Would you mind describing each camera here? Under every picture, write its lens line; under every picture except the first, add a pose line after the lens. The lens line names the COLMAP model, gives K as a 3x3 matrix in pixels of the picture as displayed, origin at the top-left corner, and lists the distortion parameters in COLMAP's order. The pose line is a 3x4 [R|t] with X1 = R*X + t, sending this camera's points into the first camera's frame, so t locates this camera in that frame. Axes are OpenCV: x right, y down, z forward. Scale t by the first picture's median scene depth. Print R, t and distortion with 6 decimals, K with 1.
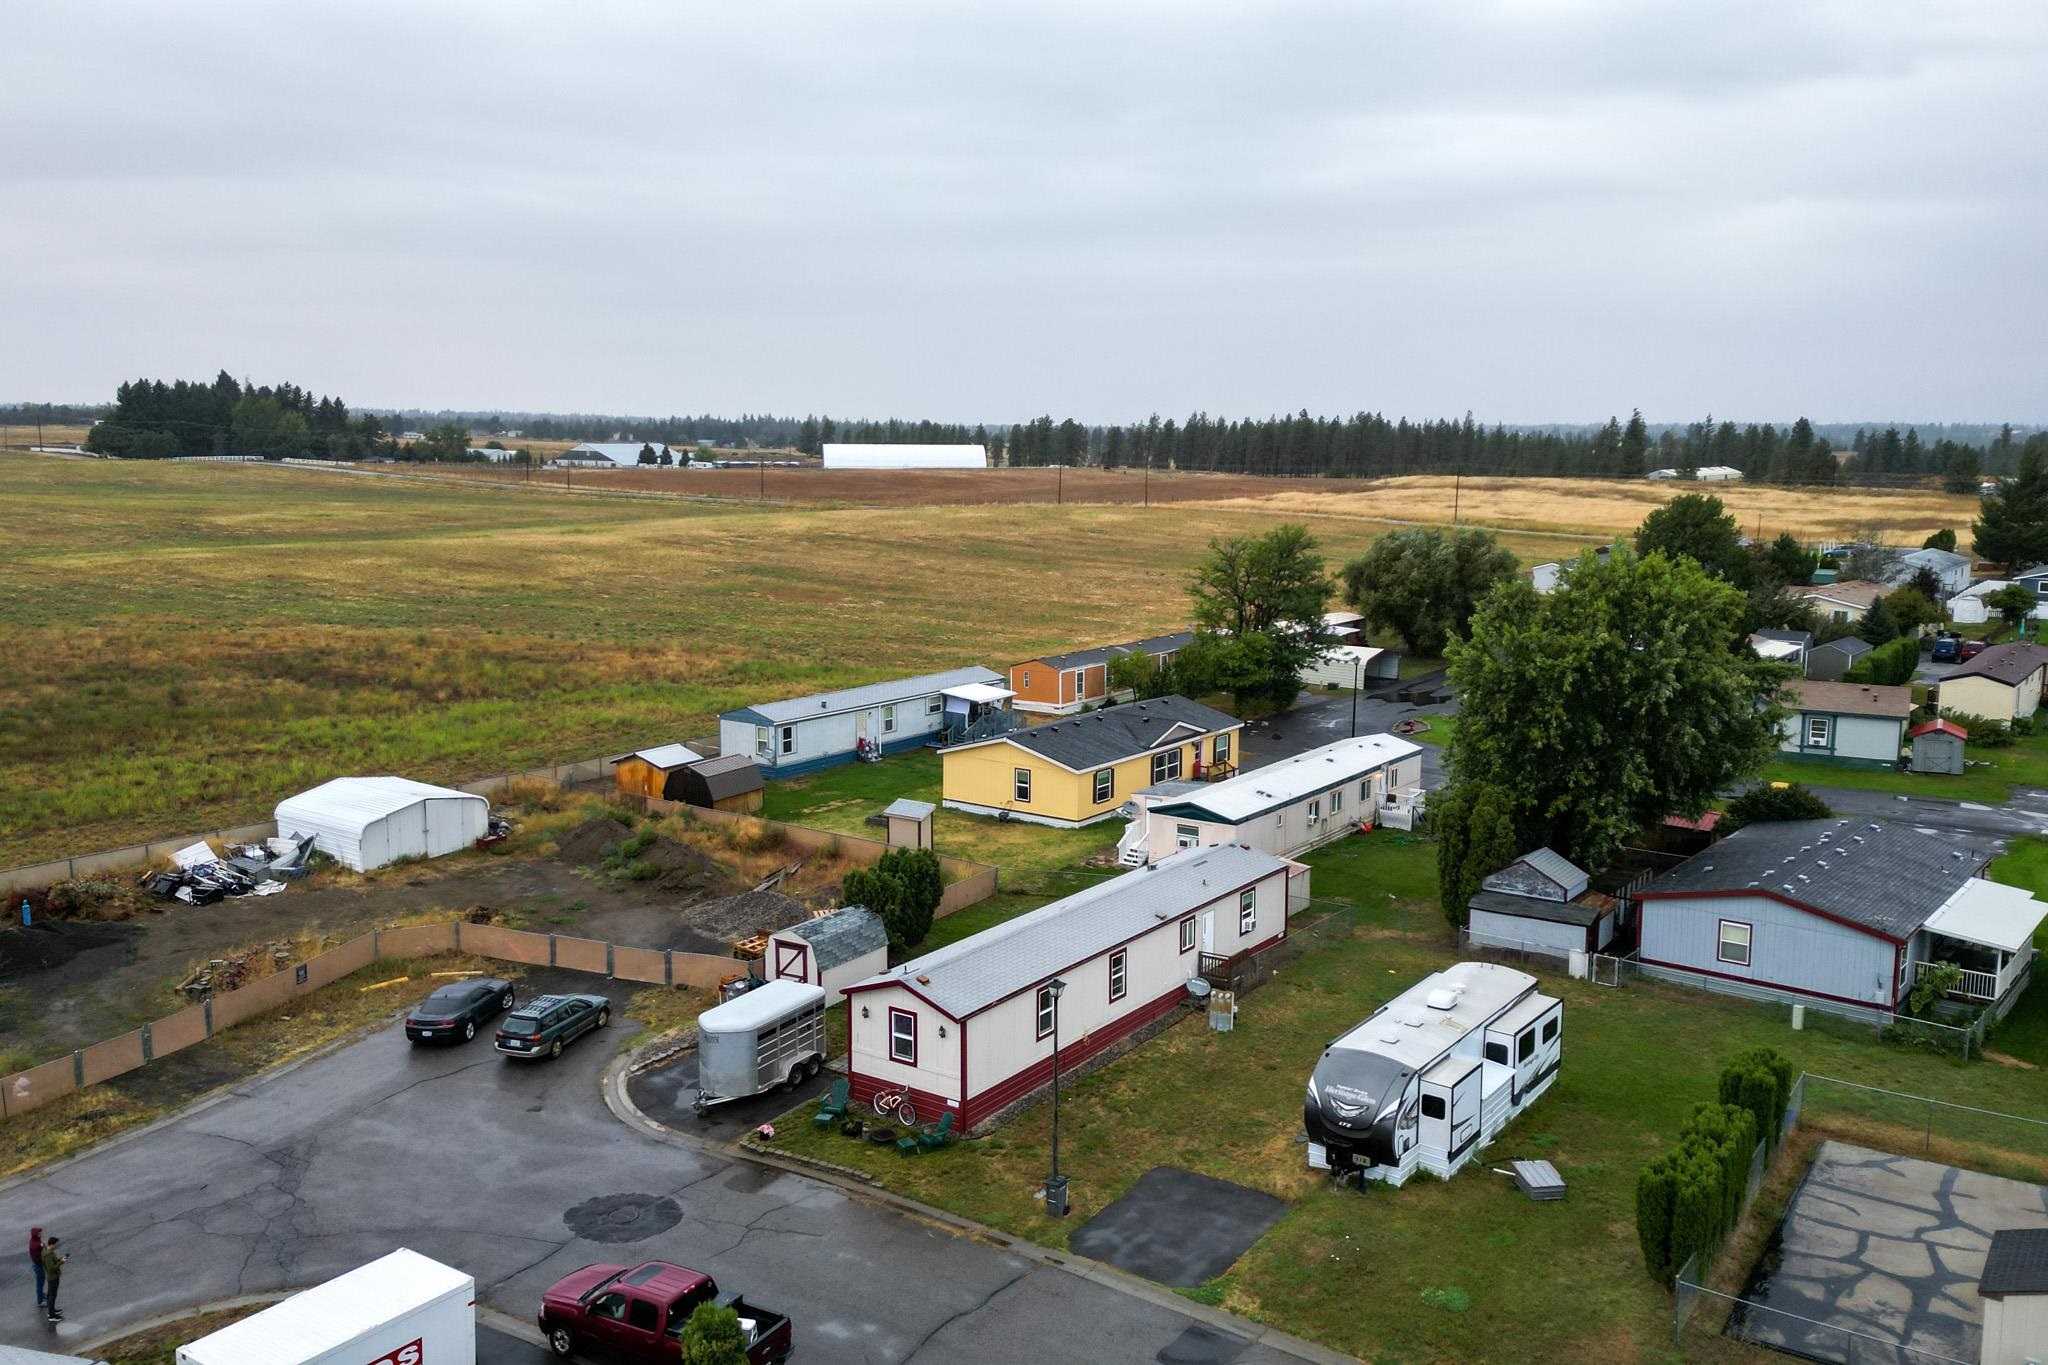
lens RADIAL K [[1732.5, 0, 1022.3], [0, 1732.5, 723.6], [0, 0, 1]] dist [0.101417, -0.109687]
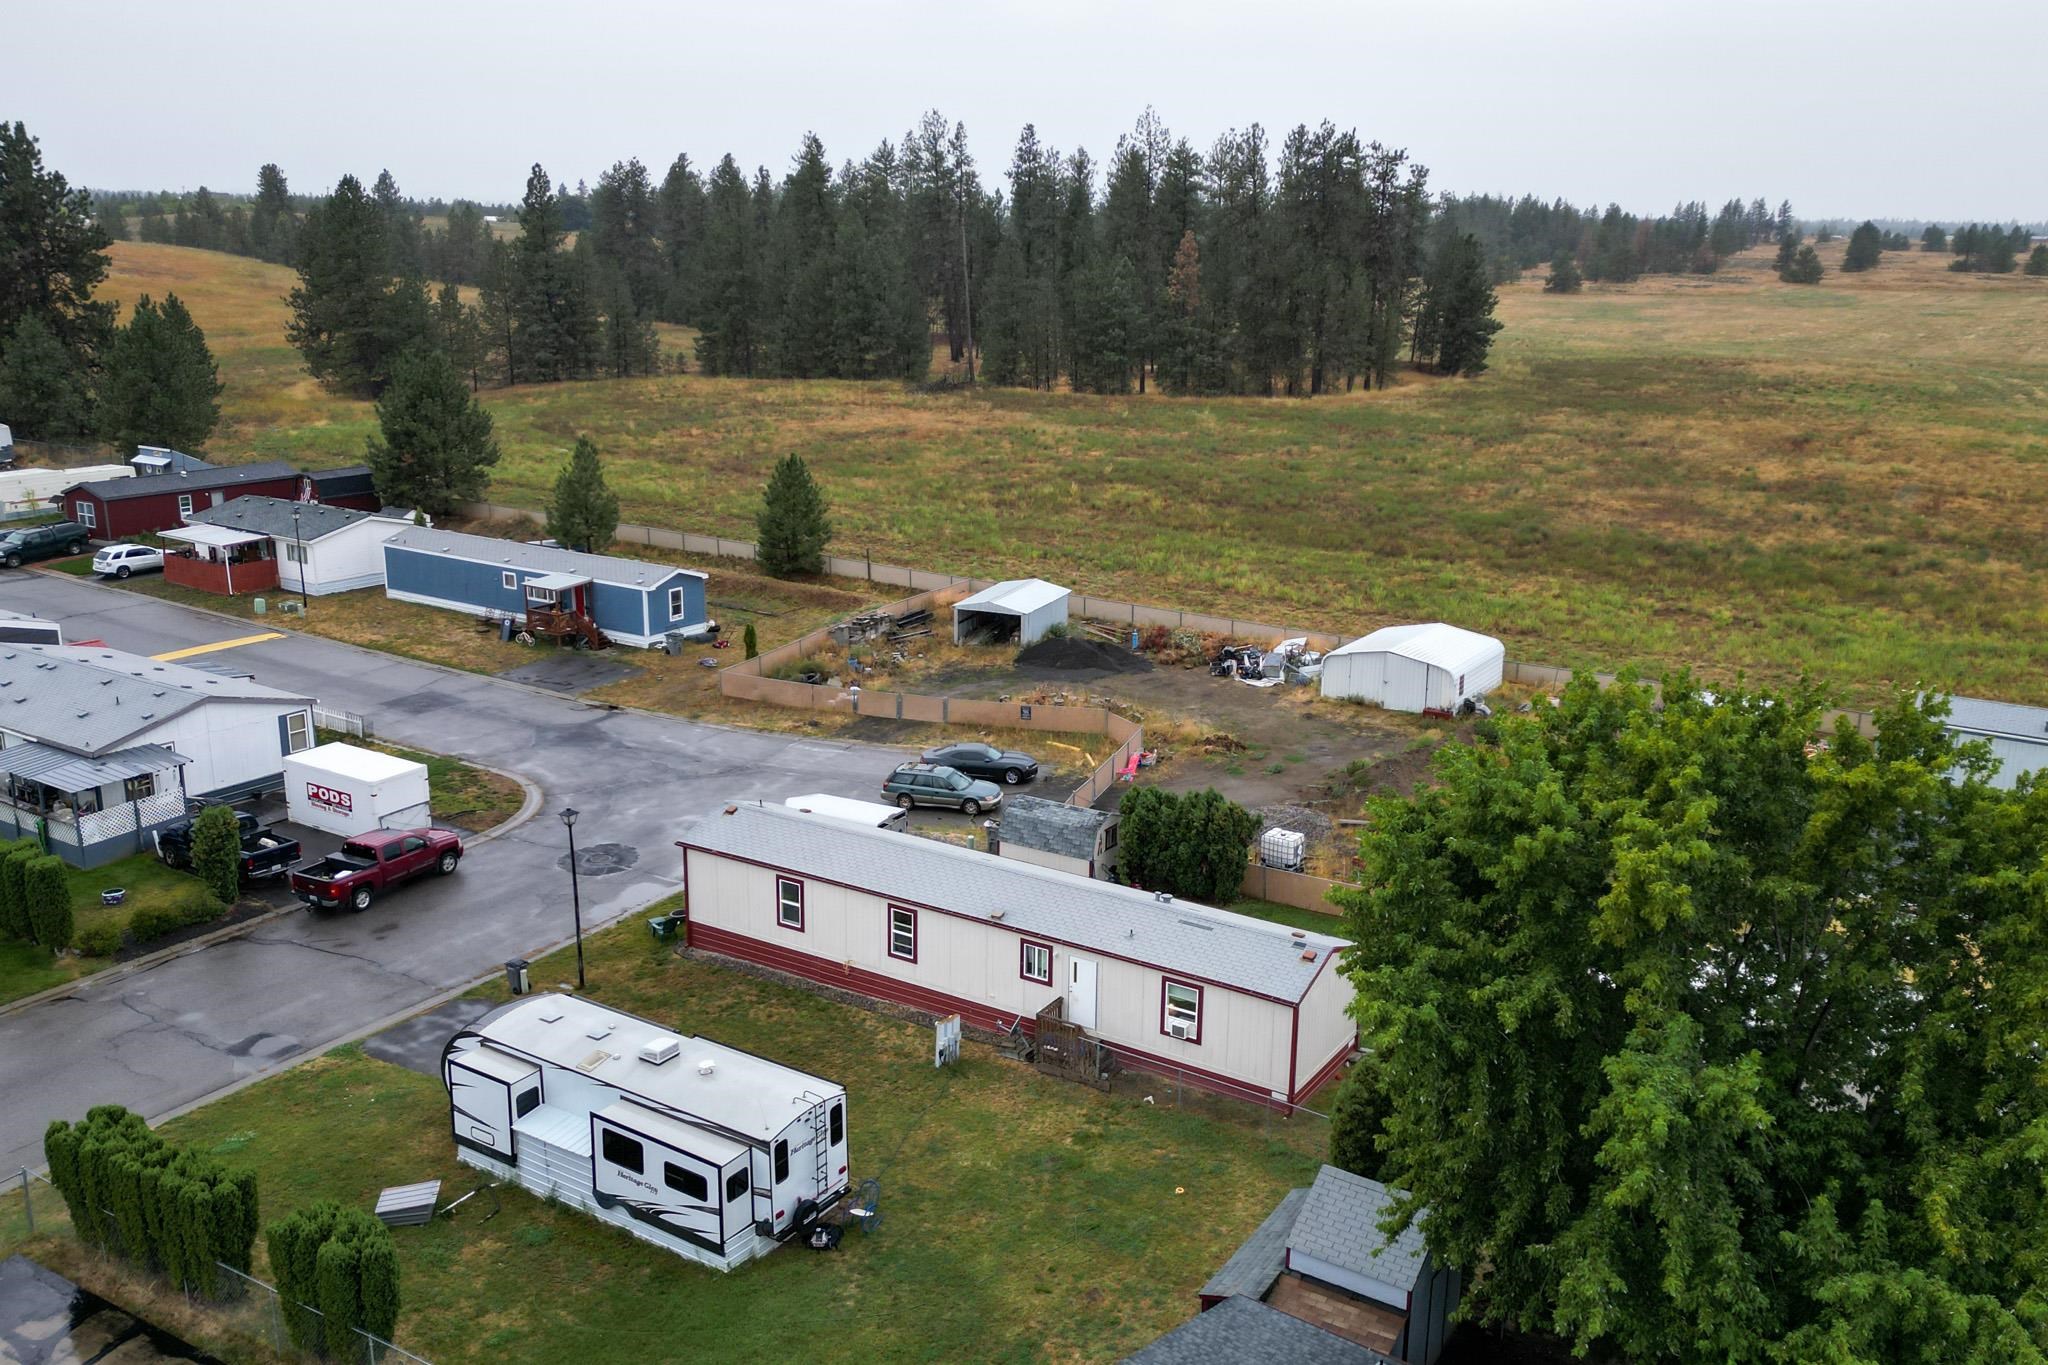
lens RADIAL K [[1732.5, 0, 1022.3], [0, 1732.5, 723.6], [0, 0, 1]] dist [0.101417, -0.109687]
pose [[0.015496, 0.269281, -0.962937, 0.881200], [-0.177066, 0.948571, 0.262415, -0.198100], [0.984077, 0.166437, 0.062380, 1.001146]]
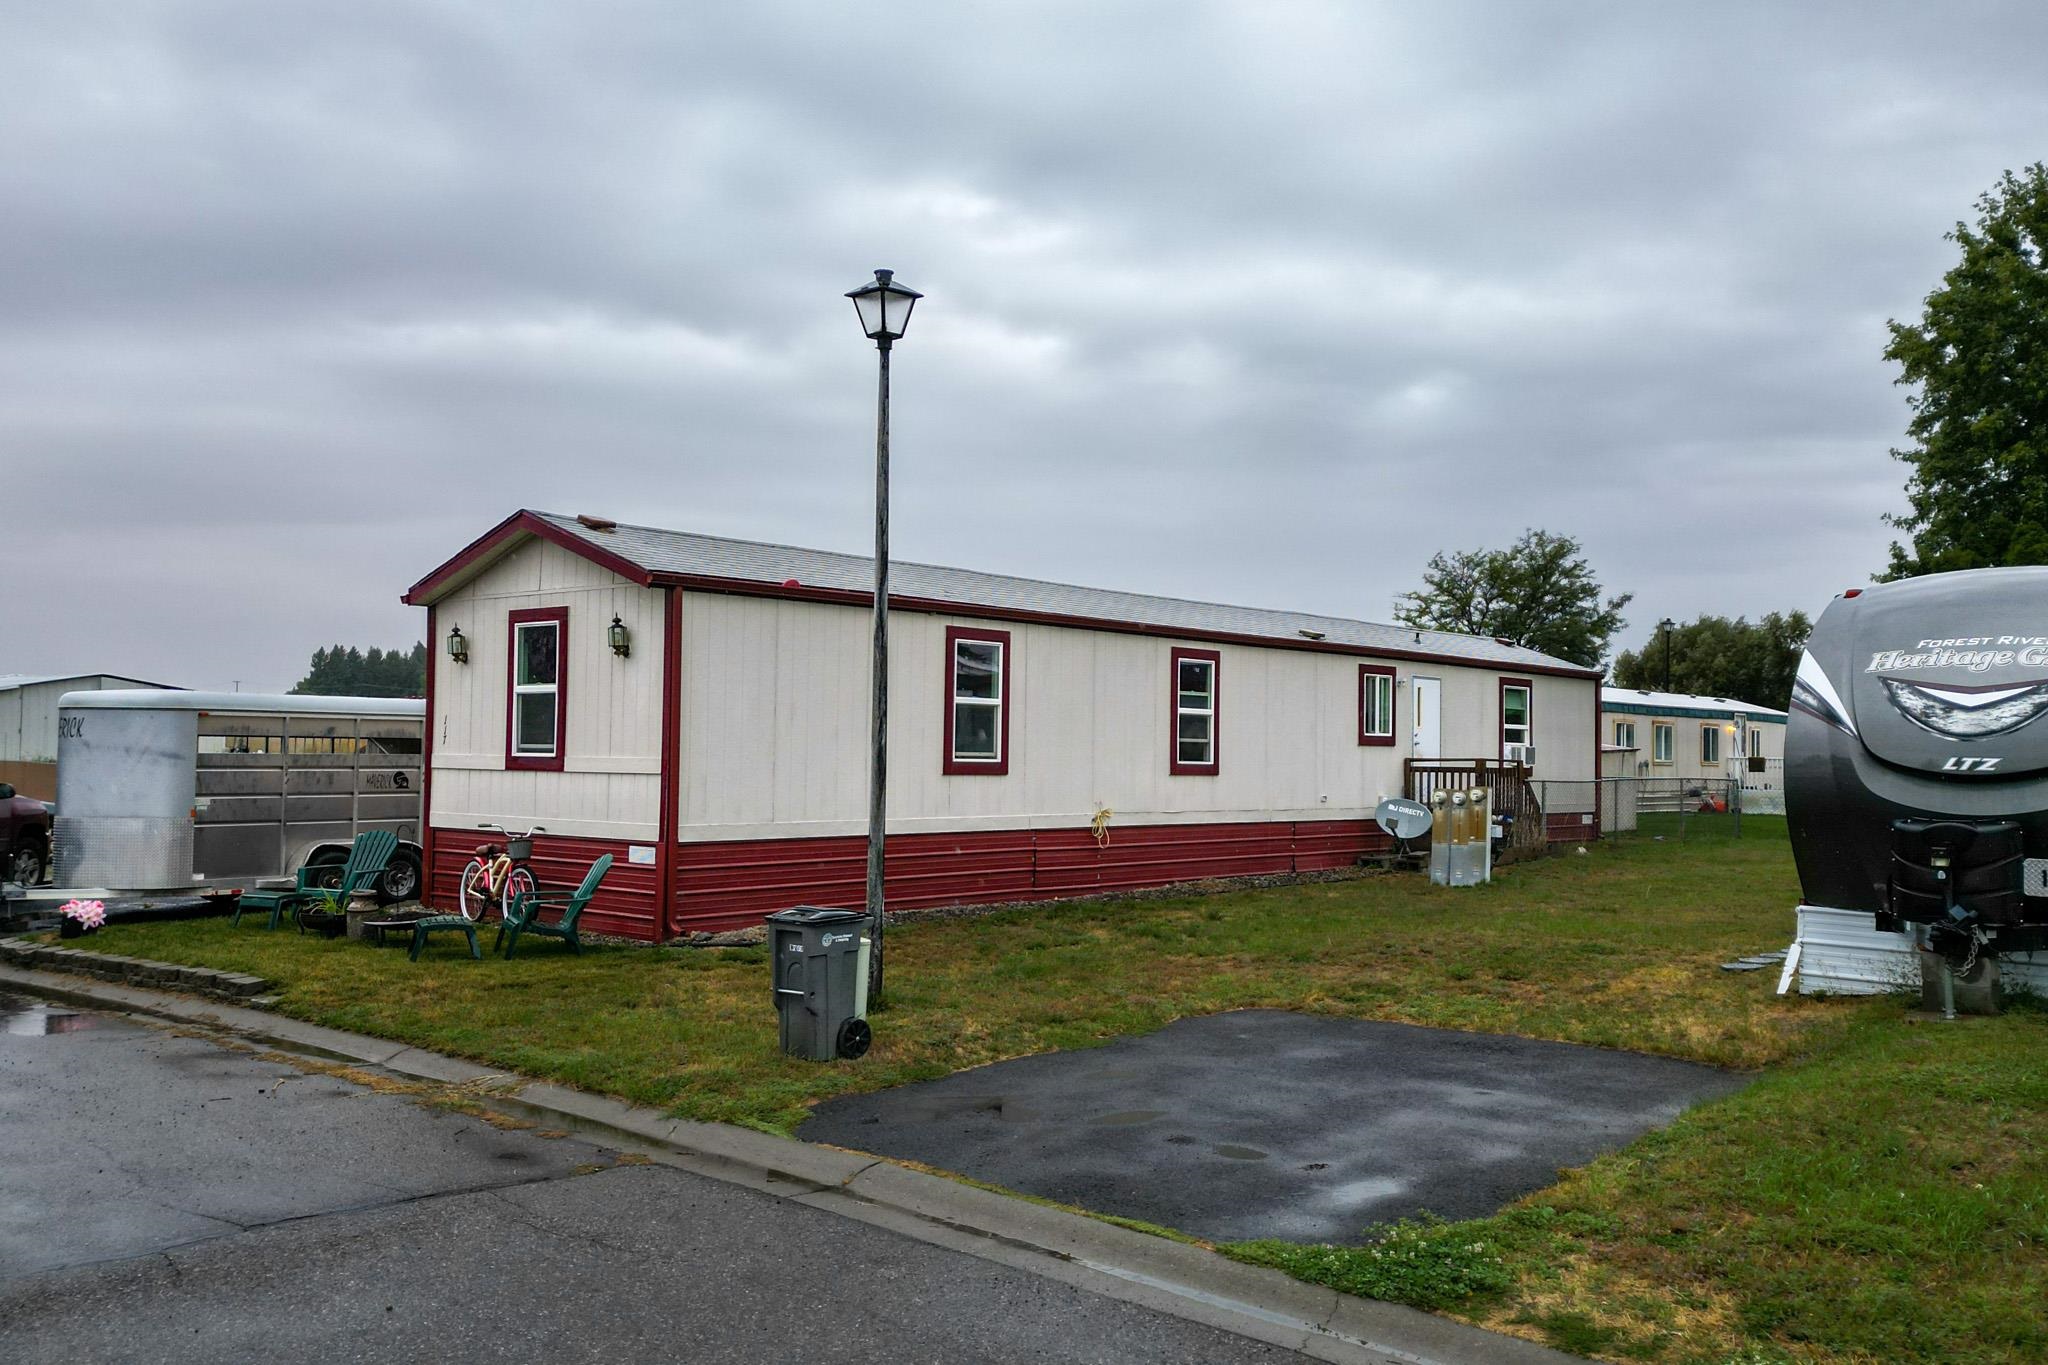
lens RADIAL K [[1732.5, 0, 1022.3], [0, 1732.5, 723.6], [0, 0, 1]] dist [0.101417, -0.109687]
pose [[0.991925, -0.000593, -0.126826, 0.067218], [-0.024987, 0.979476, -0.200005, 0.232536], [0.124342, 0.201559, 0.971552, 0.611166]]
